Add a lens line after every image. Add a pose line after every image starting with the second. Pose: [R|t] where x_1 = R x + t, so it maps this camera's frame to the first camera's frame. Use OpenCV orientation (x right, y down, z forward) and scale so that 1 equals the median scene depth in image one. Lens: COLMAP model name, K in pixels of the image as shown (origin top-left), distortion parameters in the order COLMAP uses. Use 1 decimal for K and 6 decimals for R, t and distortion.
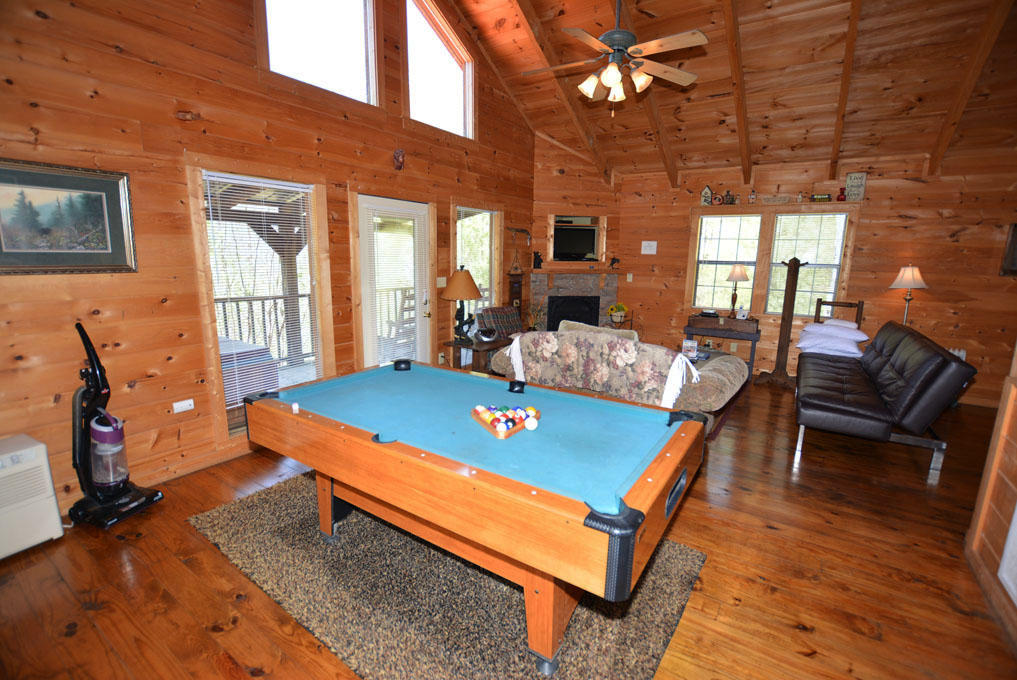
lens RADIAL K [[448.0, 0, 509.5], [0, 448.0, 341.1], [0, 0, 1]] dist [-0.036501, 0.006140]
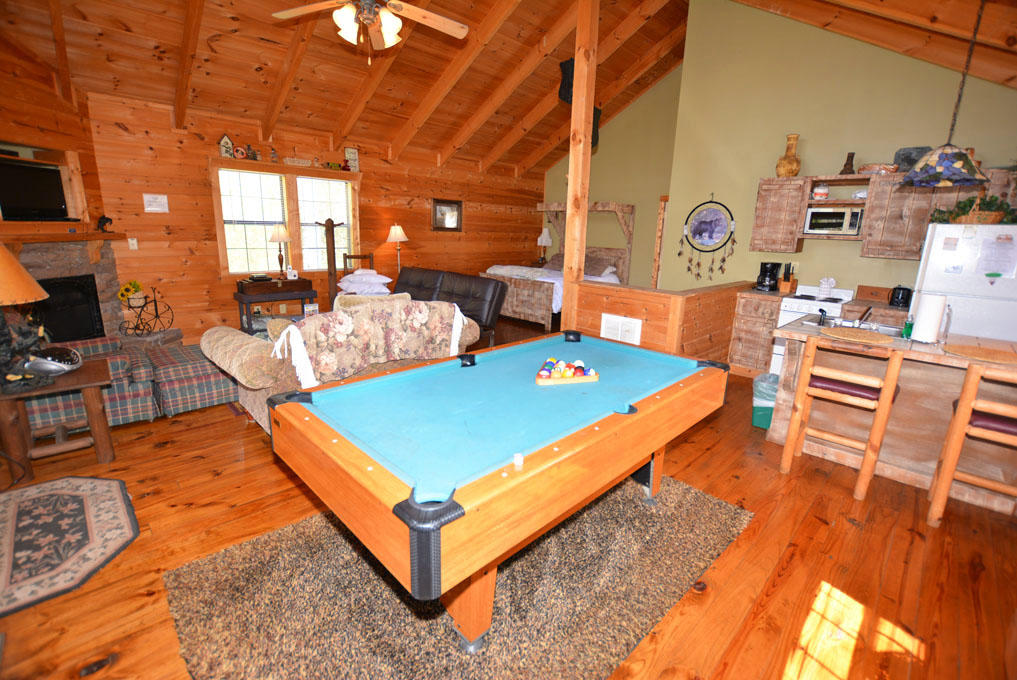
lens RADIAL K [[448.0, 0, 506.3], [0, 448.0, 340.0], [0, 0, 1]] dist [-0.036501, 0.006140]
pose [[0.202469, -0.243422, 0.948553, -0.406669], [0.155459, 0.964320, 0.214286, -0.062077], [-0.966871, 0.104075, 0.233087, 0.326938]]
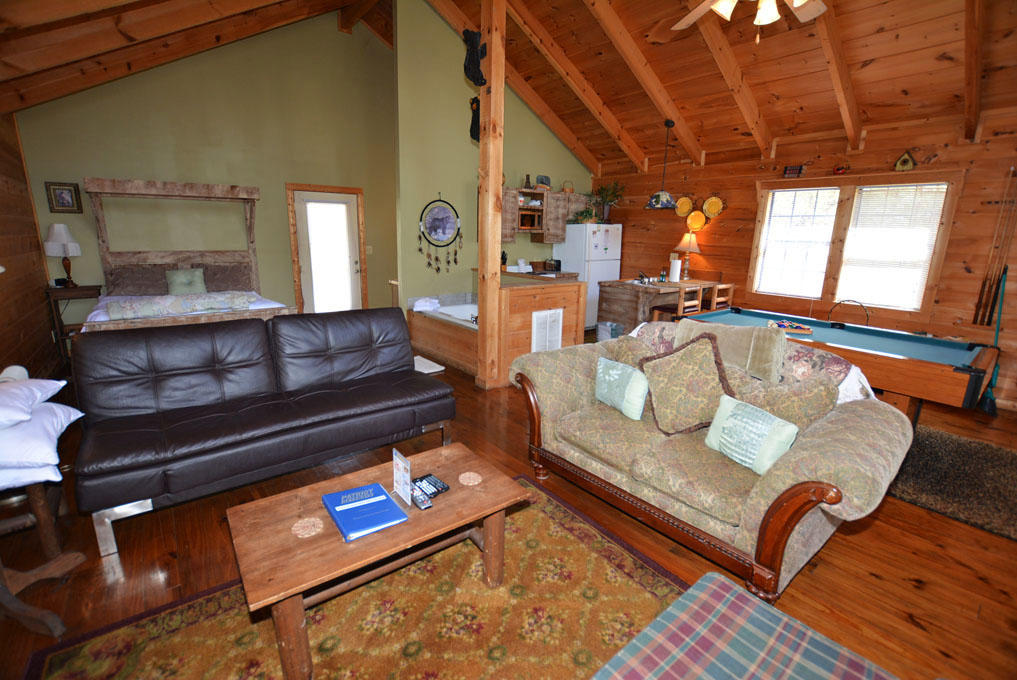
lens RADIAL K [[448.0, 0, 507.8], [0, 448.0, 341.2], [0, 0, 1]] dist [-0.036501, 0.006140]
pose [[-0.950818, -0.106057, 0.291028, 0.207725], [0.023020, 0.912764, 0.407839, -0.204663], [-0.308894, 0.394479, -0.865431, 1.116468]]
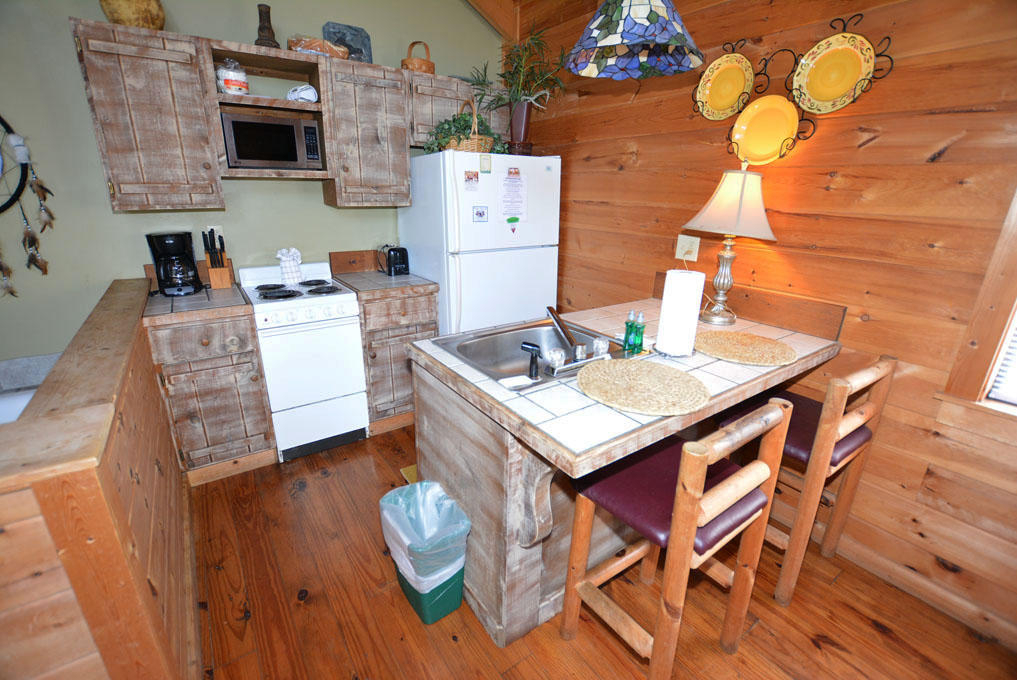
lens RADIAL K [[448.0, 0, 507.5], [0, 448.0, 343.4], [0, 0, 1]] dist [-0.036501, 0.006140]
pose [[-0.931862, -0.147699, 0.331390, 0.159723], [0.034689, 0.872932, 0.486606, -0.036358], [-0.361152, 0.464945, -0.808329, 0.266115]]
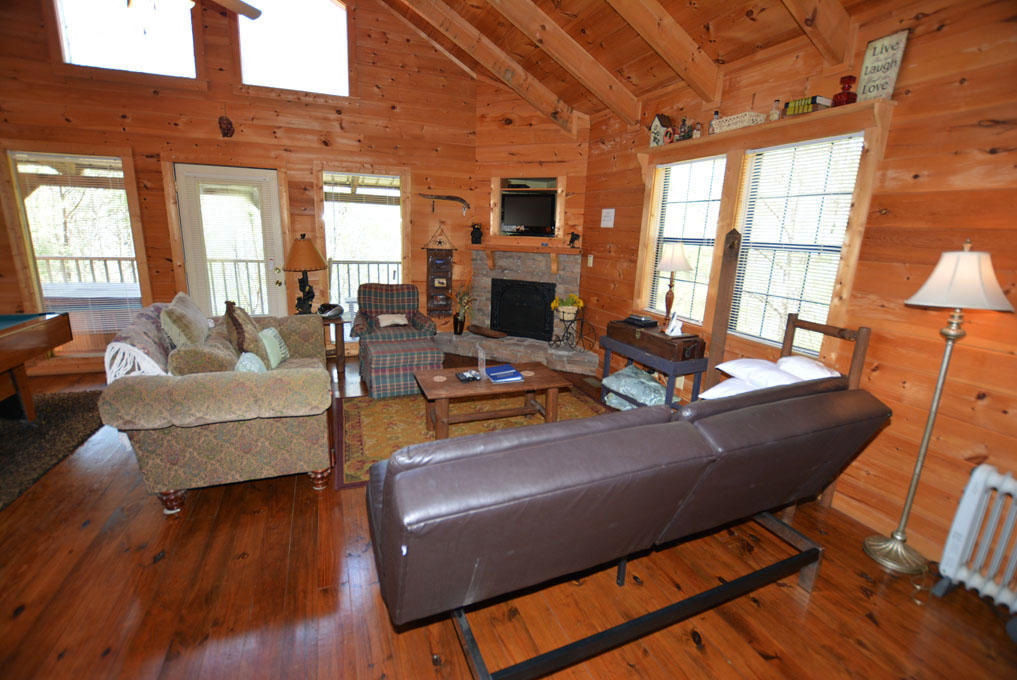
lens RADIAL K [[448.0, 0, 509.8], [0, 448.0, 340.7], [0, 0, 1]] dist [-0.036501, 0.006140]
pose [[0.827255, 0.146285, -0.542448, 0.720767], [-0.128843, 0.989173, 0.070264, -0.061002], [0.546853, 0.011764, 0.837146, 0.410666]]
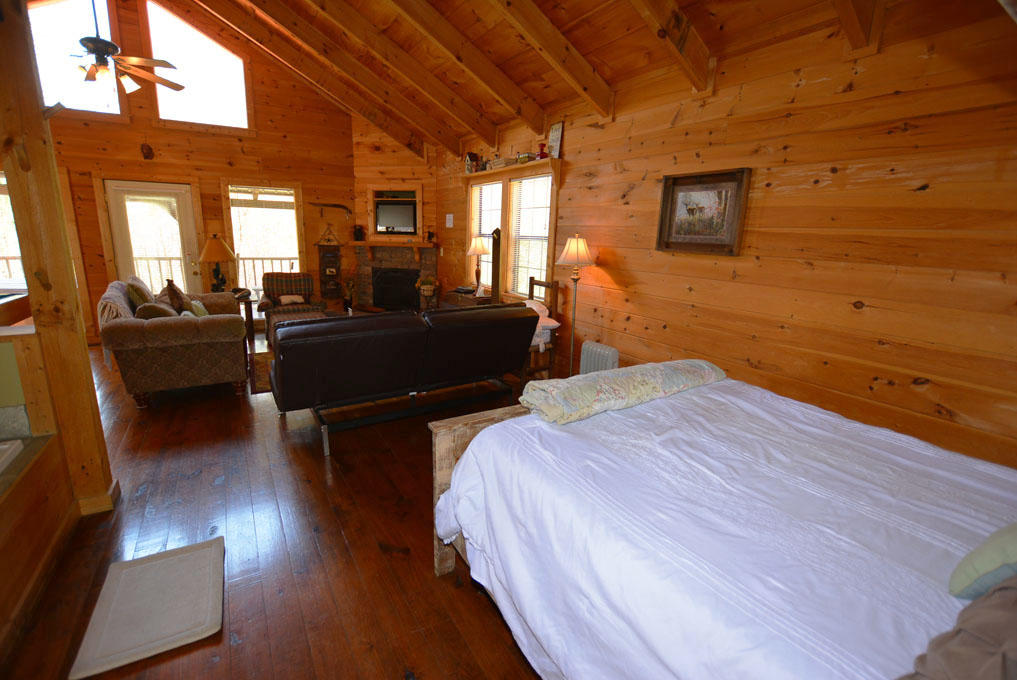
lens RADIAL K [[448.0, 0, 509.8], [0, 448.0, 340.9], [0, 0, 1]] dist [-0.036501, 0.006140]
pose [[0.913638, 0.106308, -0.392383, 1.027609], [-0.093356, 0.994274, 0.052003, -0.014563], [0.395665, -0.010880, 0.918331, 0.186227]]
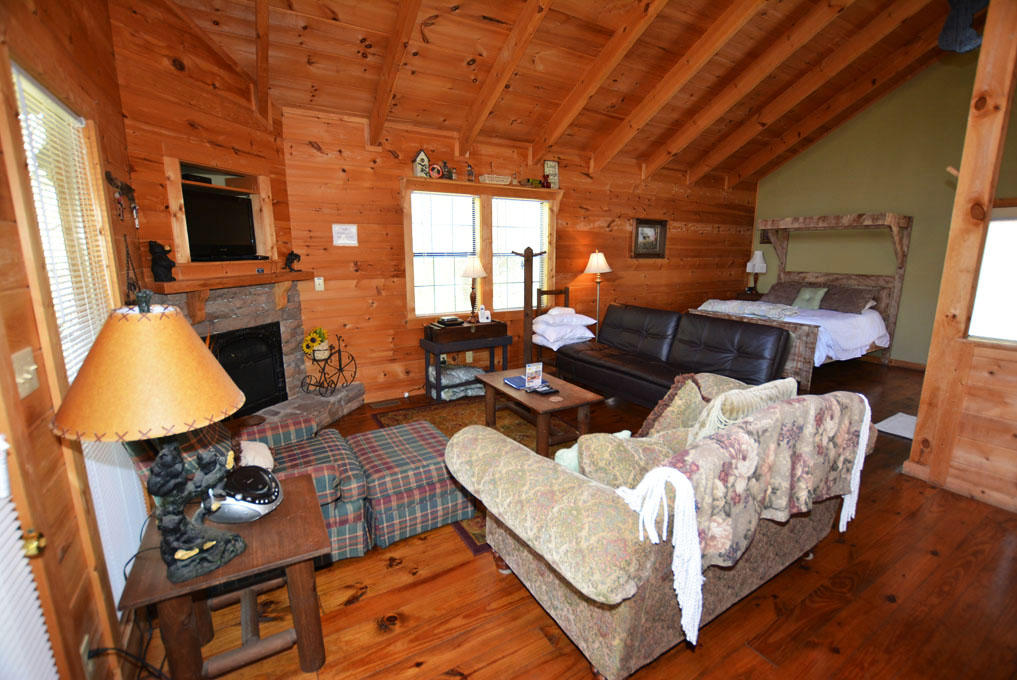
lens RADIAL K [[448.0, 0, 507.9], [0, 448.0, 341.6], [0, 0, 1]] dist [-0.036501, 0.006140]
pose [[0.428910, -0.193600, 0.882358, -0.218820], [0.177750, 0.975756, 0.127689, -0.122341], [-0.885687, 0.102072, 0.452924, 0.632865]]
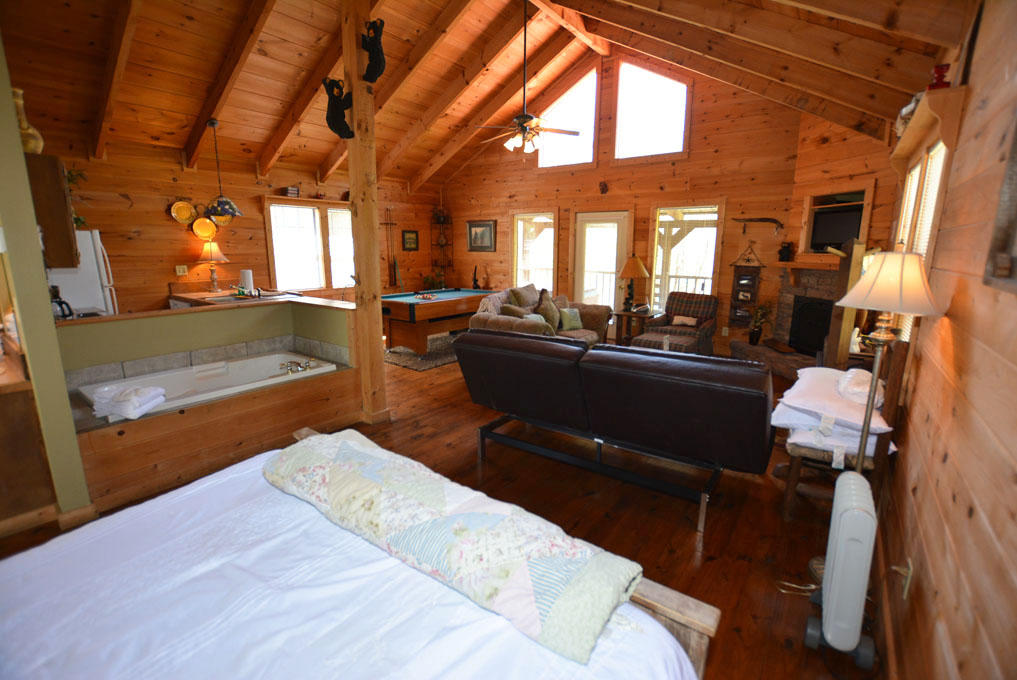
lens RADIAL K [[448.0, 0, 507.5], [0, 448.0, 339.8], [0, 0, 1]] dist [-0.036501, 0.006140]
pose [[-0.057926, 0.189151, -0.980238, 1.172144], [-0.192022, 0.961441, 0.196871, -0.099200], [0.979680, 0.199631, -0.019371, 0.632619]]
